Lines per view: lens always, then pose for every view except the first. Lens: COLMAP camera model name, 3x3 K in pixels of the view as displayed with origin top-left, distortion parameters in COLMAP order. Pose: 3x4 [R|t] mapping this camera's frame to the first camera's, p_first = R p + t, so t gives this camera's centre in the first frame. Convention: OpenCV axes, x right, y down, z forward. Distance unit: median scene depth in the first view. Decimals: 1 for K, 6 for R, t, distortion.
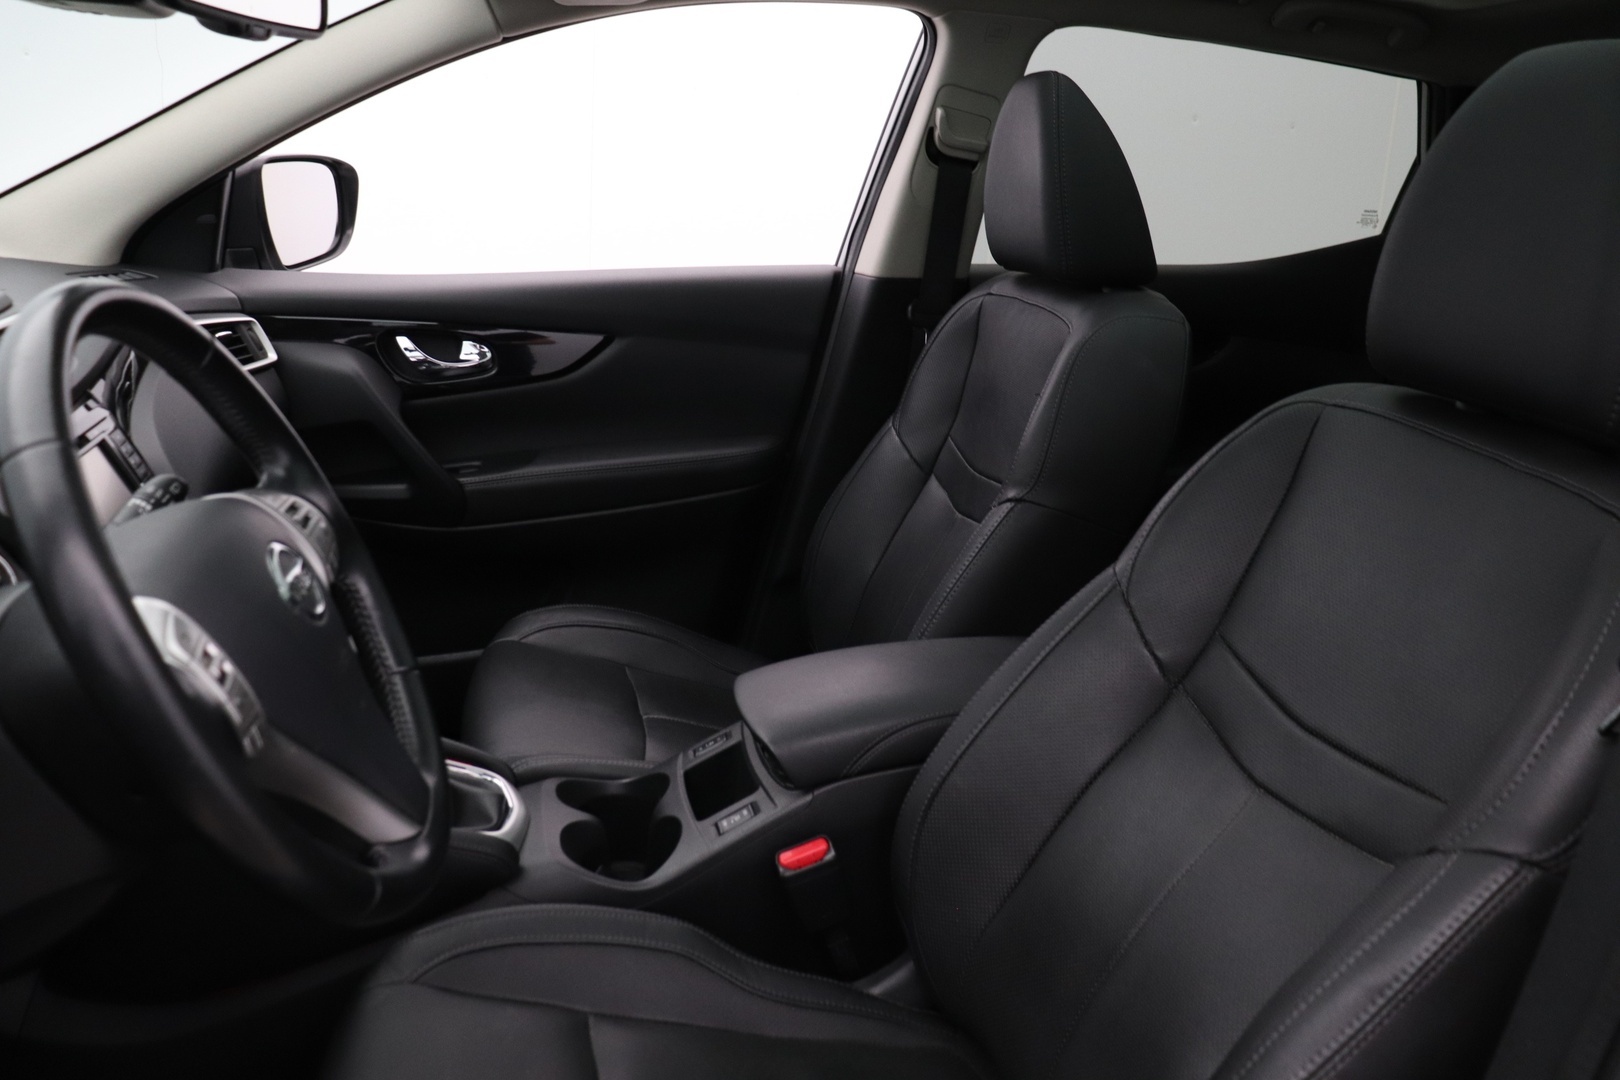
lens RADIAL K [[1330.5, 0, 813.3], [0, 1330.5, 540.3], [0, 0, 1]] dist [-0.170493, 0.111534]
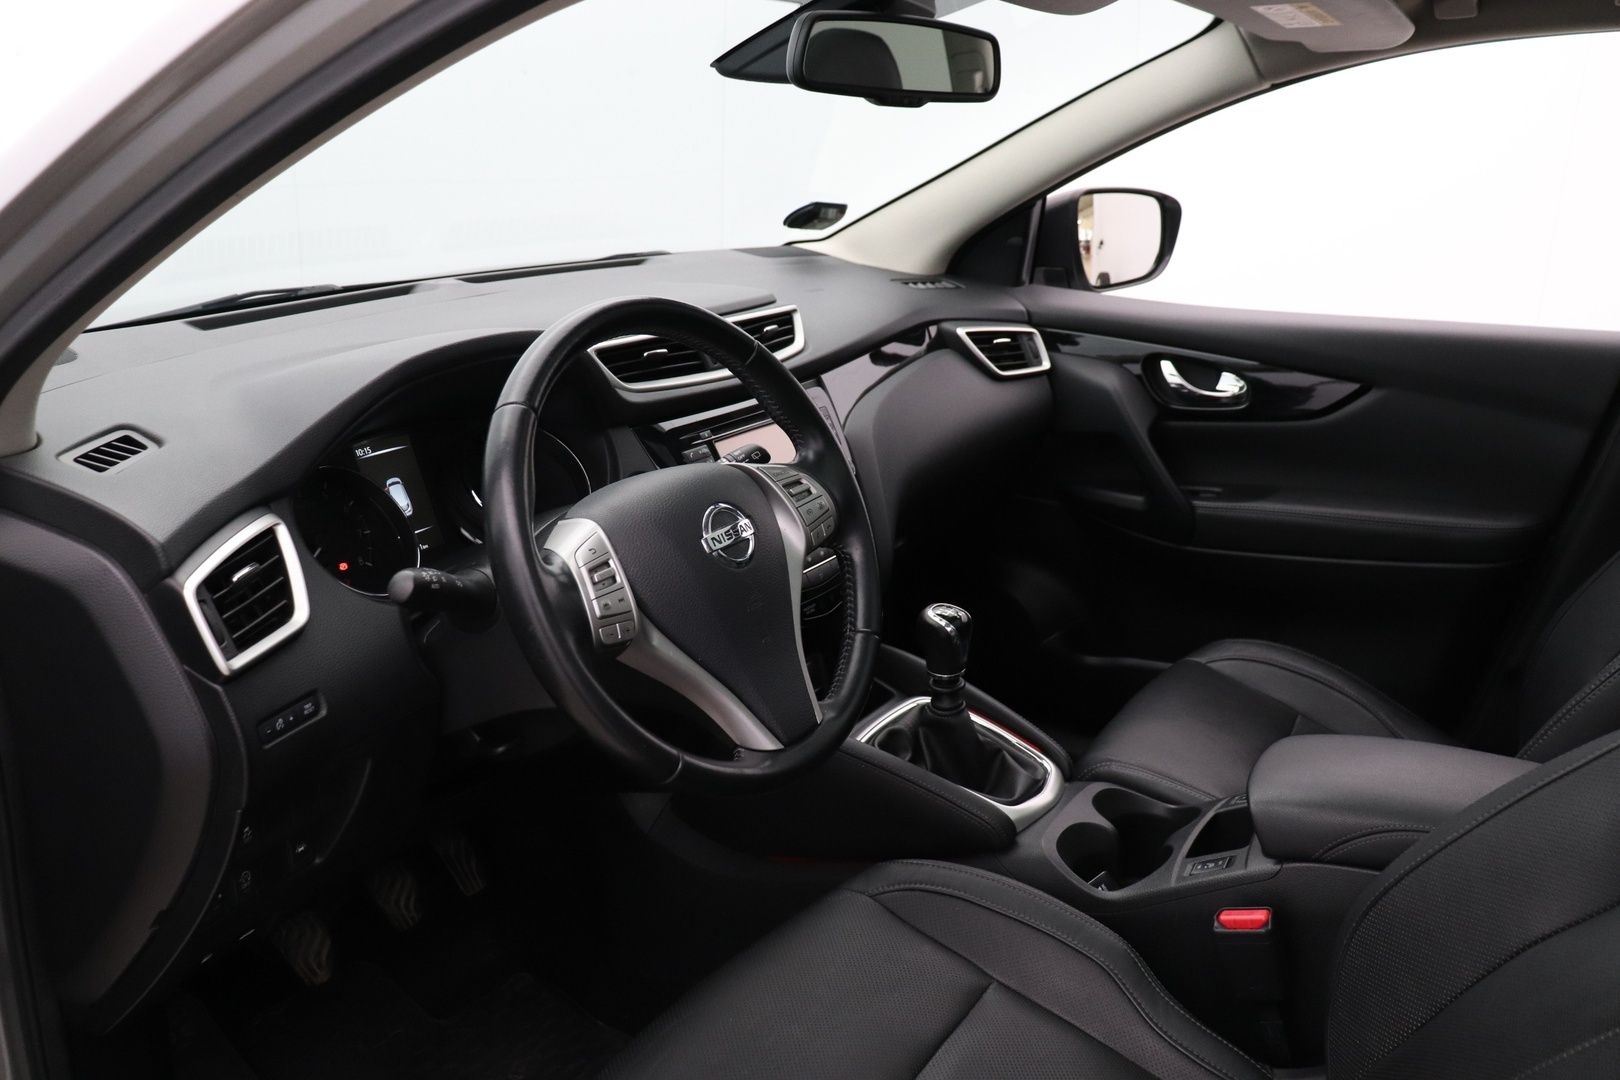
lens RADIAL K [[1330.5, 0, 820.6], [0, 1330.5, 542.3], [0, 0, 1]] dist [-0.170493, 0.111534]
pose [[0.707034, 0.182733, -0.683163, 0.251653], [-0.189707, 0.979640, 0.065700, -0.028004], [0.681259, 0.083149, 0.727305, 0.036476]]
